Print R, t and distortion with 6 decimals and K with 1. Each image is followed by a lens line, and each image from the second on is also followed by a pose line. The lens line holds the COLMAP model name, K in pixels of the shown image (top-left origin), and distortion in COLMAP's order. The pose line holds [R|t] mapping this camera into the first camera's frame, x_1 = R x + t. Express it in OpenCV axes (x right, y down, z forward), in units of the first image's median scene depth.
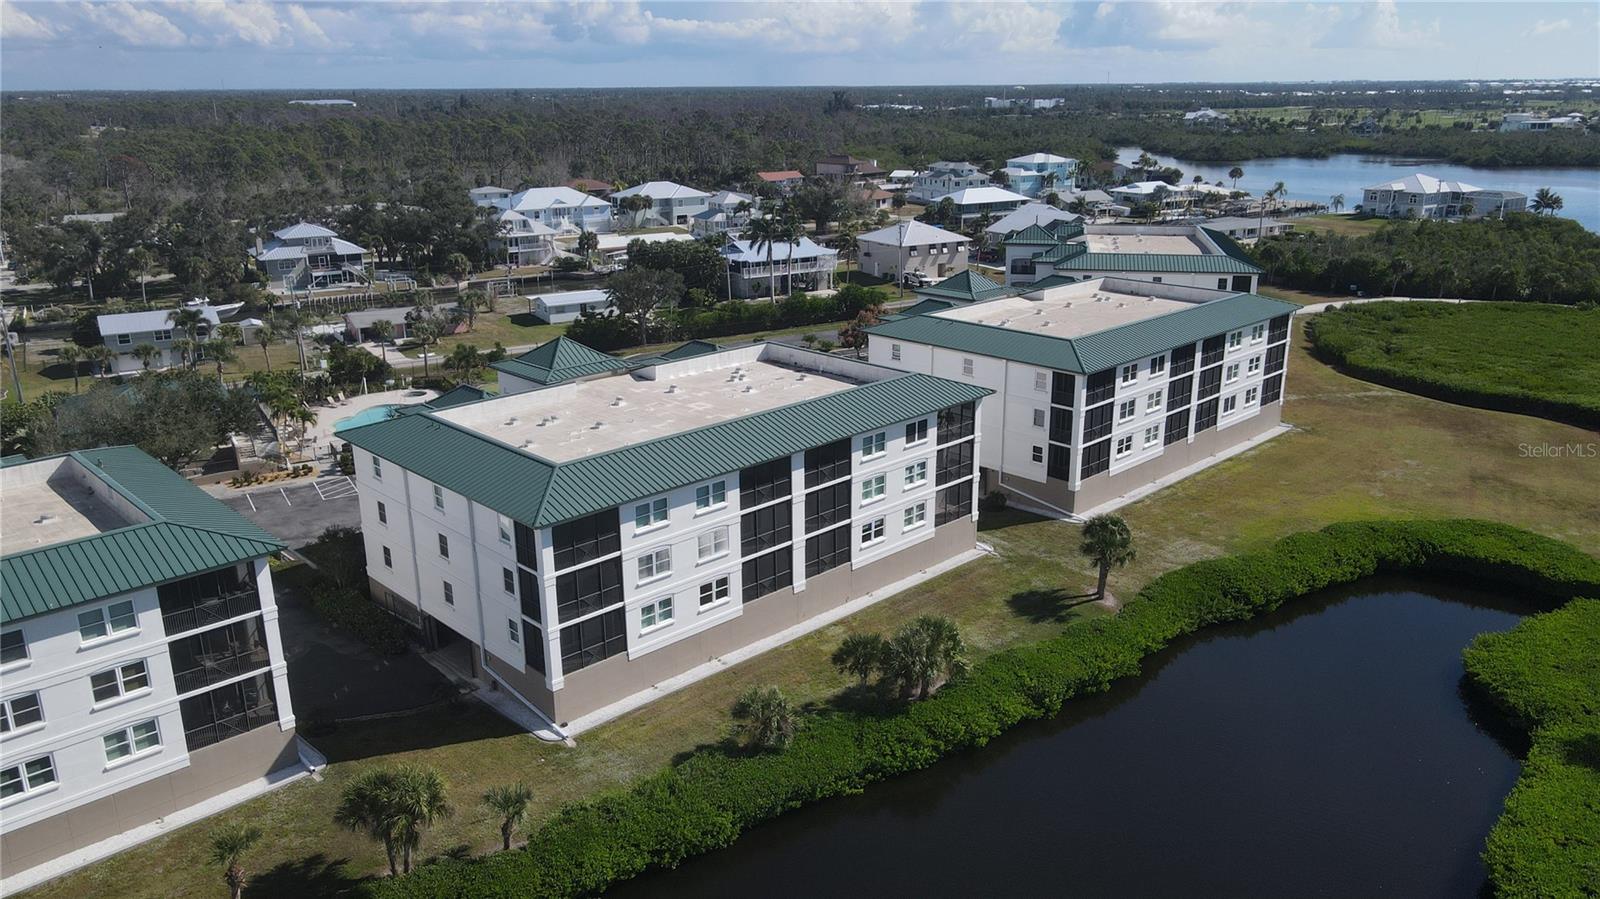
lens RADIAL K [[1180.3, 0, 803.4], [0, 1180.3, 453.6], [0, 0, 1]] dist [-0.007817, 0.037062]
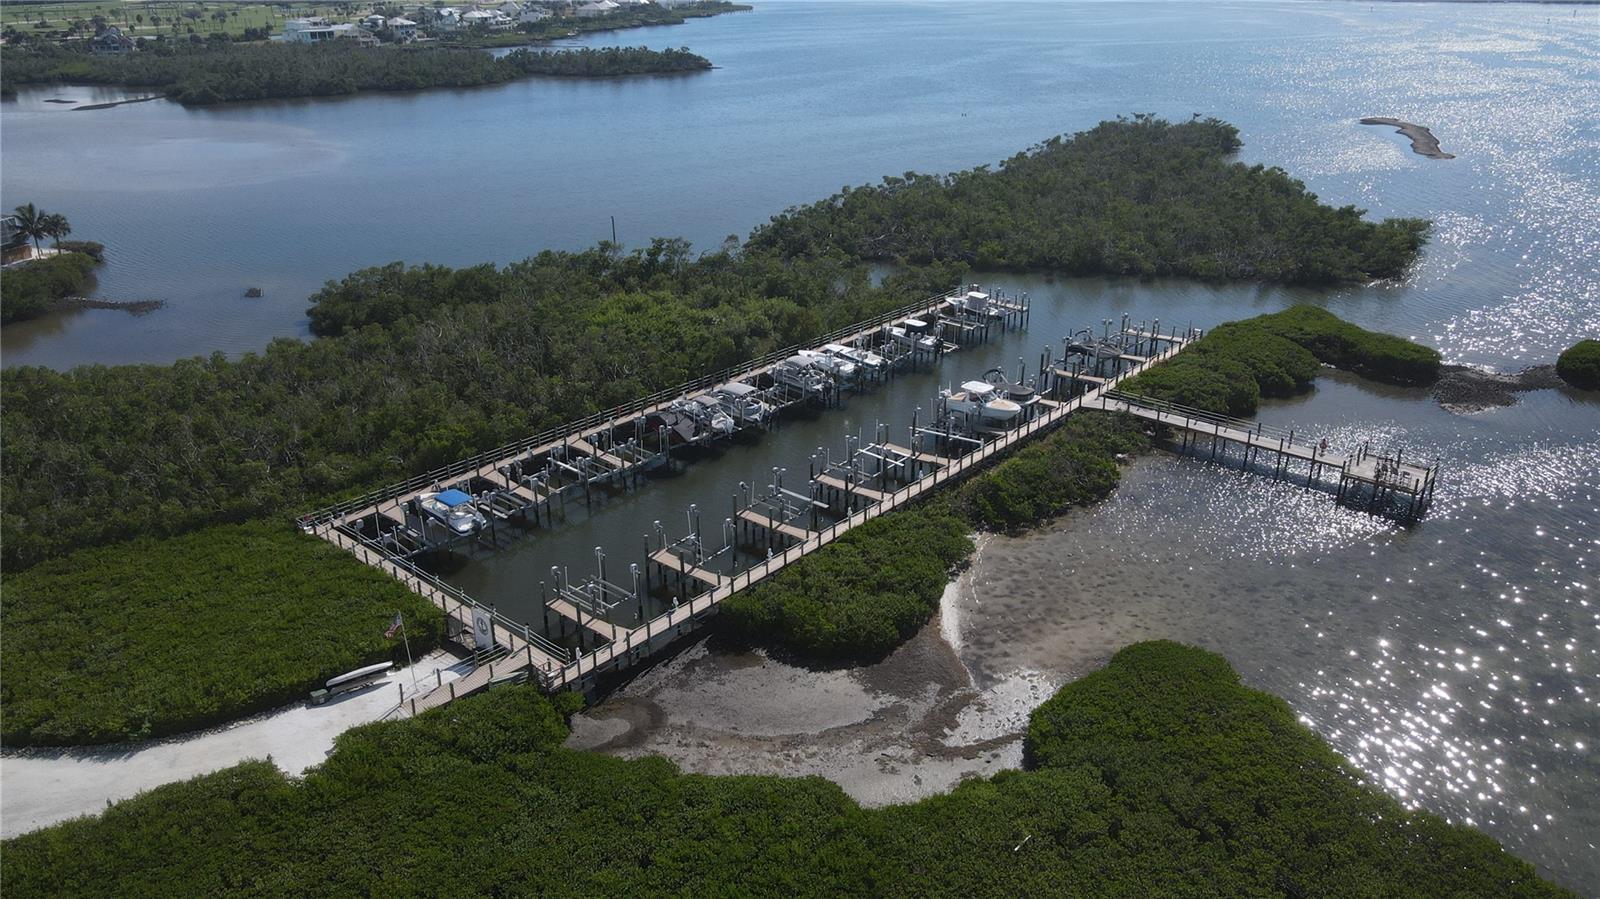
lens RADIAL K [[1176.4, 0, 803.9], [0, 1176.4, 456.0], [0, 0, 1]] dist [0.004181, 0.017055]
pose [[0.693545, -0.273757, 0.666373, 1.604227], [0.212032, 0.961583, 0.174356, -0.419630], [-0.688504, 0.020369, 0.724946, 0.997270]]
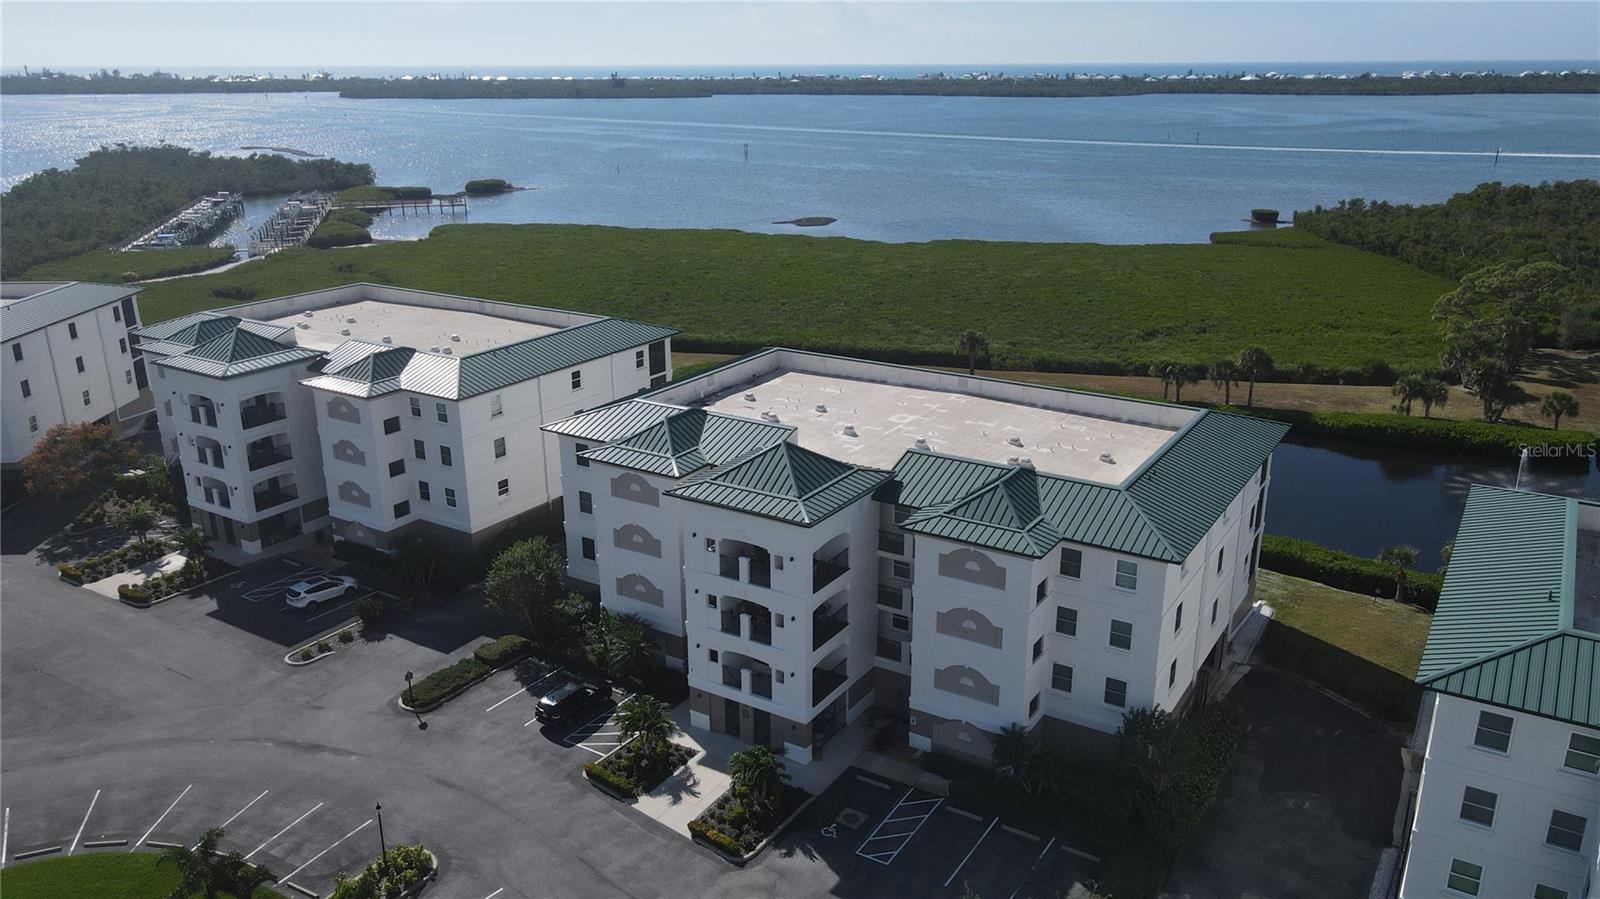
lens RADIAL K [[1180.3, 0, 803.4], [0, 1180.3, 453.6], [0, 0, 1]] dist [-0.007817, 0.037062]
pose [[-0.235512, -0.298590, 0.924866, -0.903799], [0.295857, 0.884441, 0.360877, -0.361441], [-0.925745, 0.358619, -0.119957, 1.186176]]
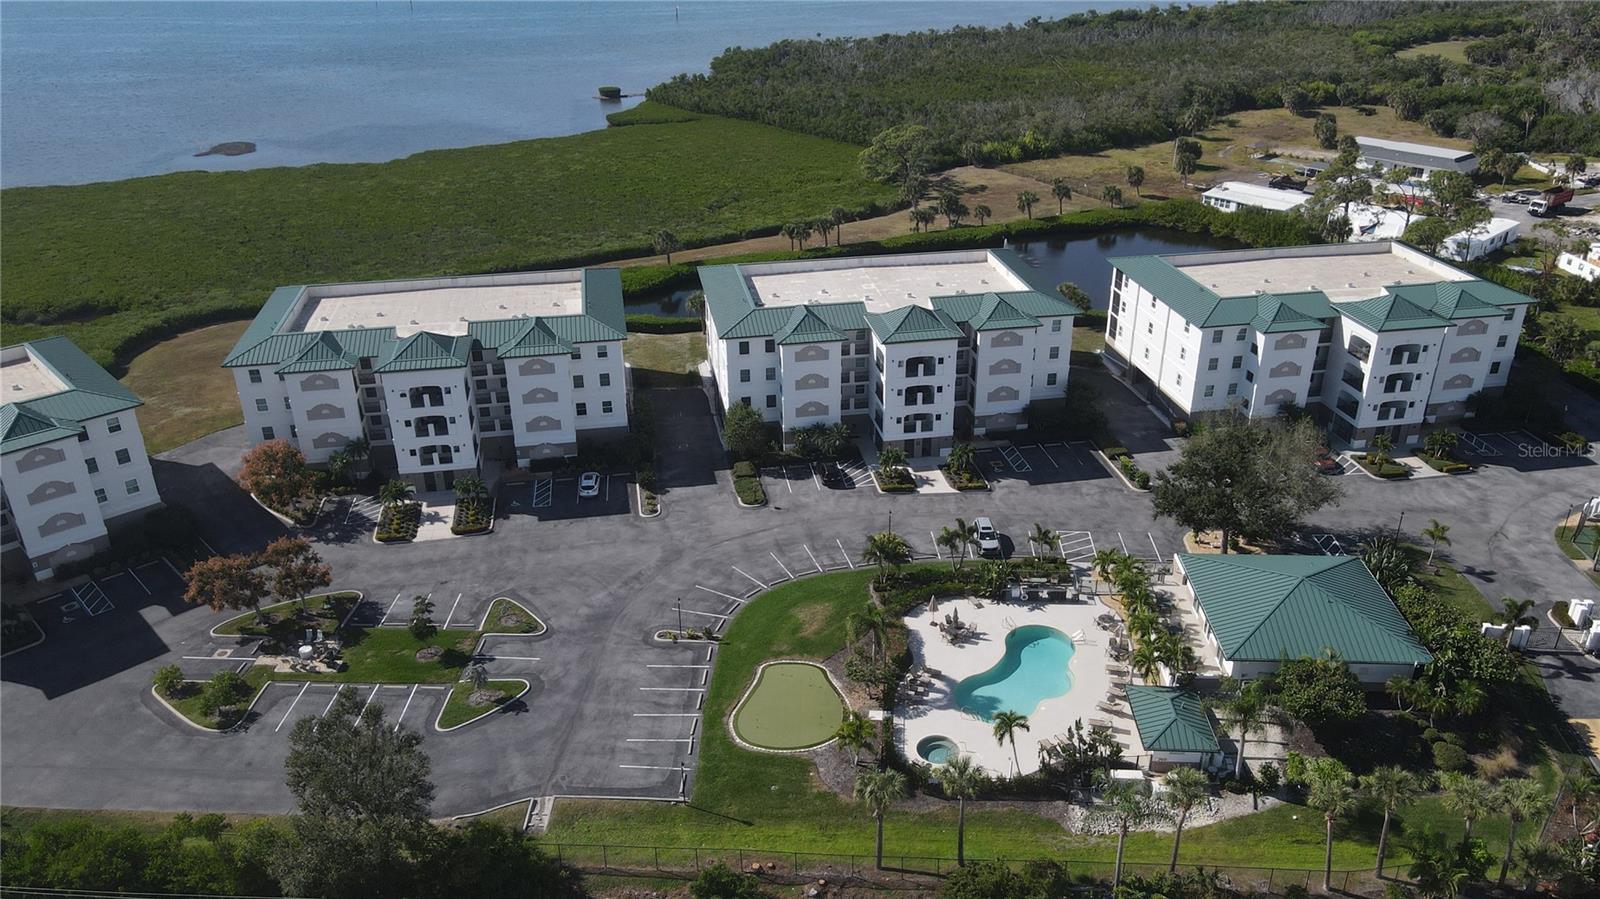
lens RADIAL K [[1180.3, 0, 803.4], [0, 1180.3, 453.6], [0, 0, 1]] dist [-0.007817, 0.037062]
pose [[-0.826129, -0.233925, 0.512630, -0.904306], [0.183766, 0.748166, 0.637555, -0.925145], [-0.532673, 0.620907, -0.575095, 2.130275]]
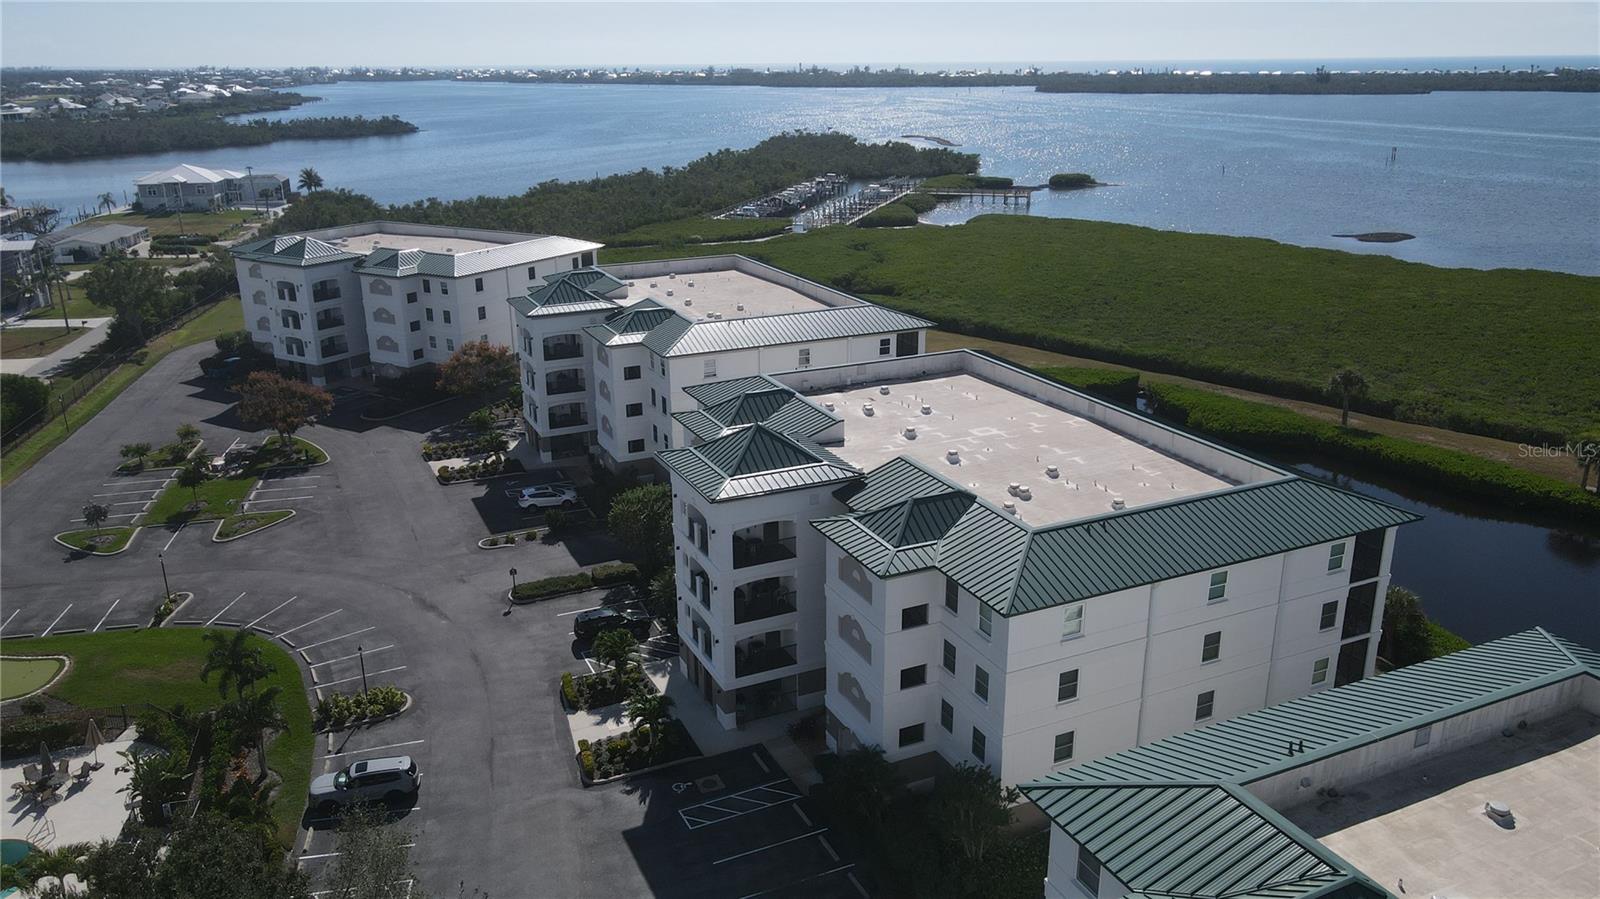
lens RADIAL K [[1180.3, 0, 803.4], [0, 1180.3, 453.6], [0, 0, 1]] dist [-0.007817, 0.037062]
pose [[0.326735, -0.294256, 0.898141, -0.908975], [0.288021, 0.936096, 0.201912, -0.237731], [-0.900160, 0.192712, 0.390607, 0.786941]]
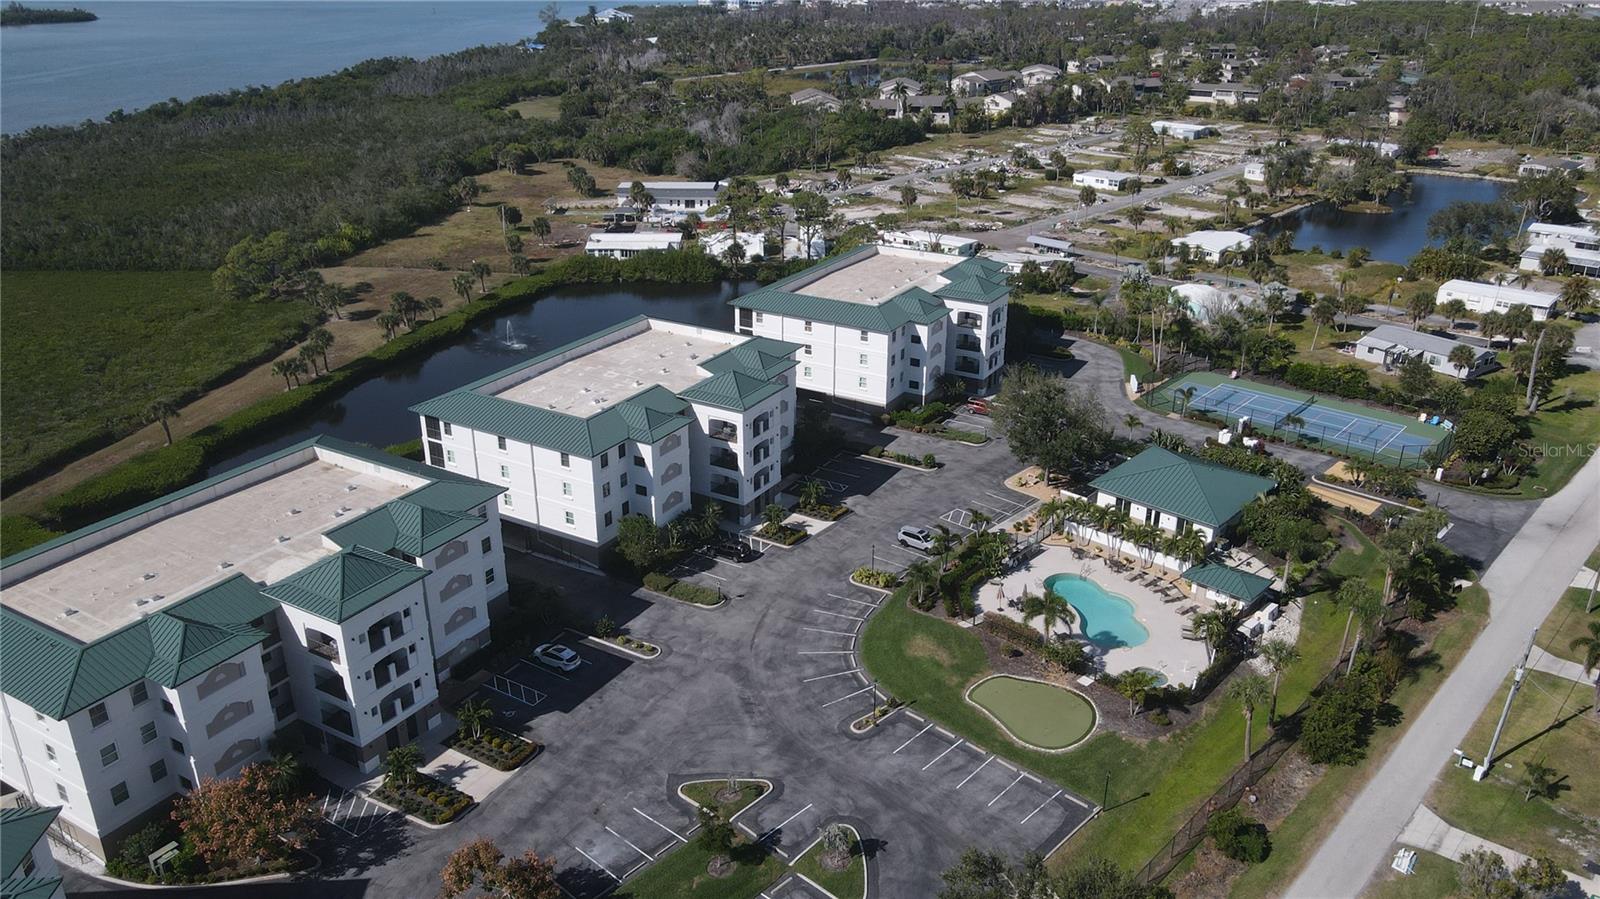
lens RADIAL K [[1180.3, 0, 803.4], [0, 1180.3, 453.6], [0, 0, 1]] dist [-0.007817, 0.037062]
pose [[-0.964480, 0.110889, -0.239753, 0.054879], [-0.072178, 0.762456, 0.643002, -1.000850], [0.254103, 0.637468, -0.727370, 2.289955]]
